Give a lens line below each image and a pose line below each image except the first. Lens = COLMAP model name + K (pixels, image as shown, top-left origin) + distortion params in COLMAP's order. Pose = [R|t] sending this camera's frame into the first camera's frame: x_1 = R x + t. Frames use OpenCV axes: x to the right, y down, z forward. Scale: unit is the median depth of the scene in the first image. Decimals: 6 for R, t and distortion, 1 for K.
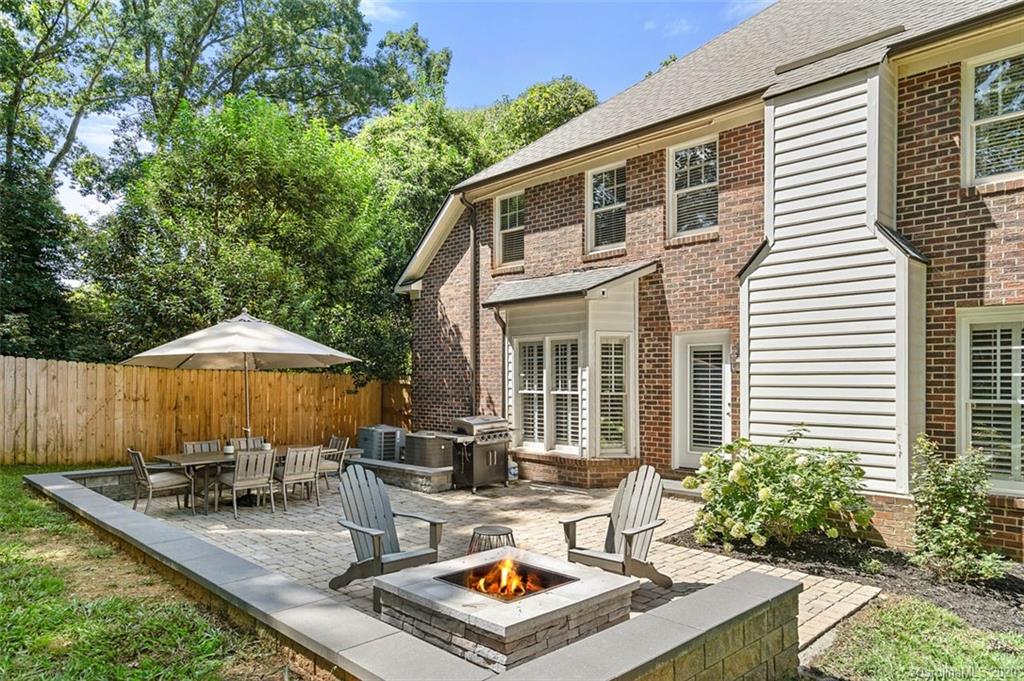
lens RADIAL K [[662.8, 0, 511.8], [0, 662.8, 382.9], [0, 0, 1]] dist [0.002425, 0.000376]
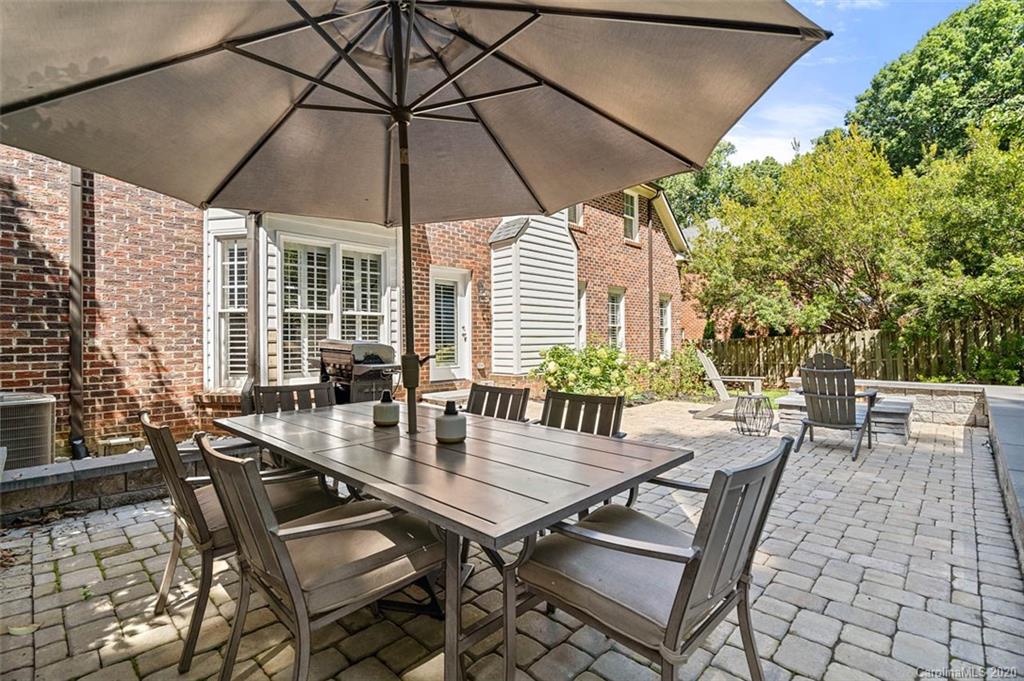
lens RADIAL K [[474.1, 0, 514.1], [0, 474.1, 332.8], [0, 0, 1]] dist [-0.004603, 0.000119]
pose [[-0.023293, 0.016479, 0.999593, -0.565811], [0.011581, 0.999801, -0.016213, 0.054808], [-0.999662, 0.011198, -0.023479, 0.848606]]
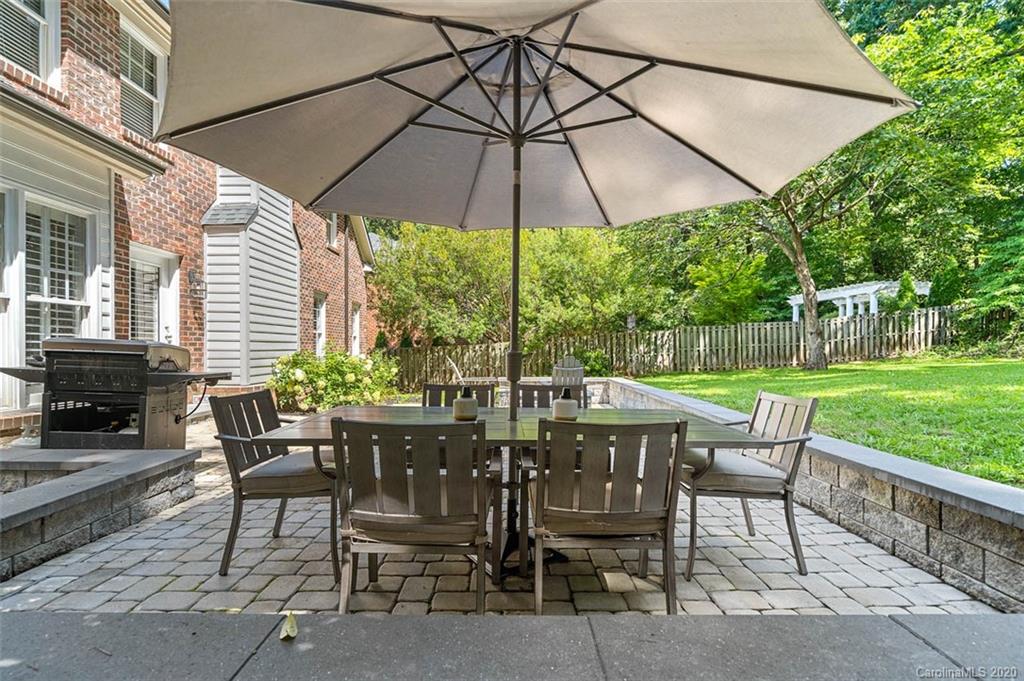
lens RADIAL K [[469.4, 0, 511.4], [0, 469.4, 353.6], [0, 0, 1]] dist [-0.011058, 0.000259]
pose [[-0.713884, -0.011196, 0.700174, -0.510513], [-0.002010, 0.999901, 0.013939, 0.056475], [-0.700261, 0.008543, -0.713836, 1.051487]]
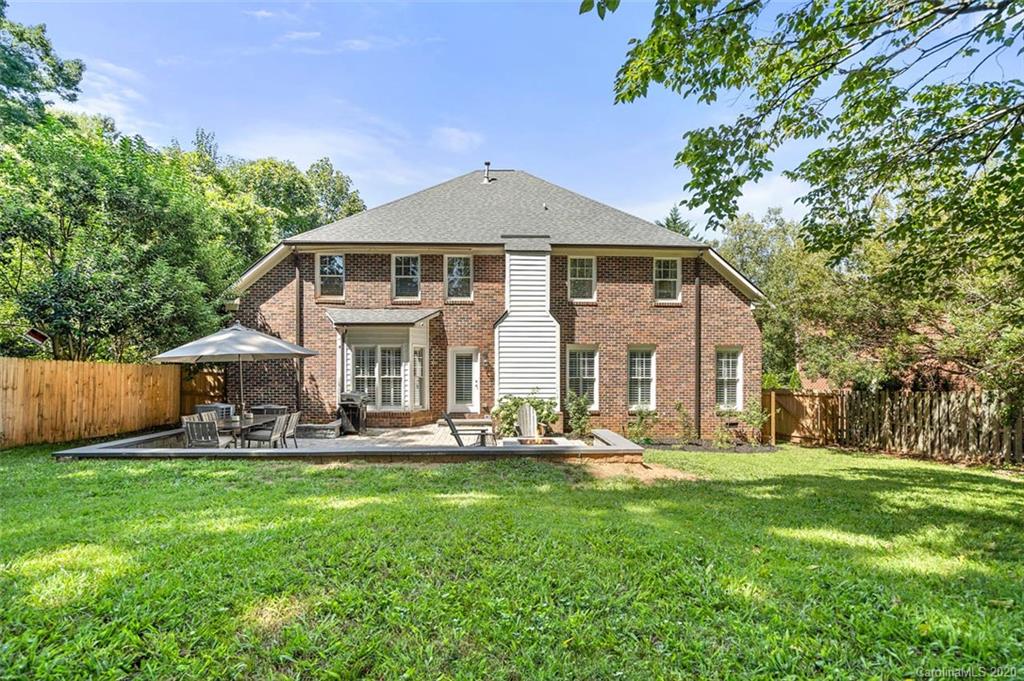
lens RADIAL K [[469.4, 0, 510.1], [0, 469.4, 366.2], [0, 0, 1]] dist [0.000053, 0.000182]
pose [[0.681776, 0.005045, 0.731544, -0.659434], [0.000080, 0.999976, -0.006970, -0.005151], [-0.731561, 0.004811, 0.681759, -0.113316]]
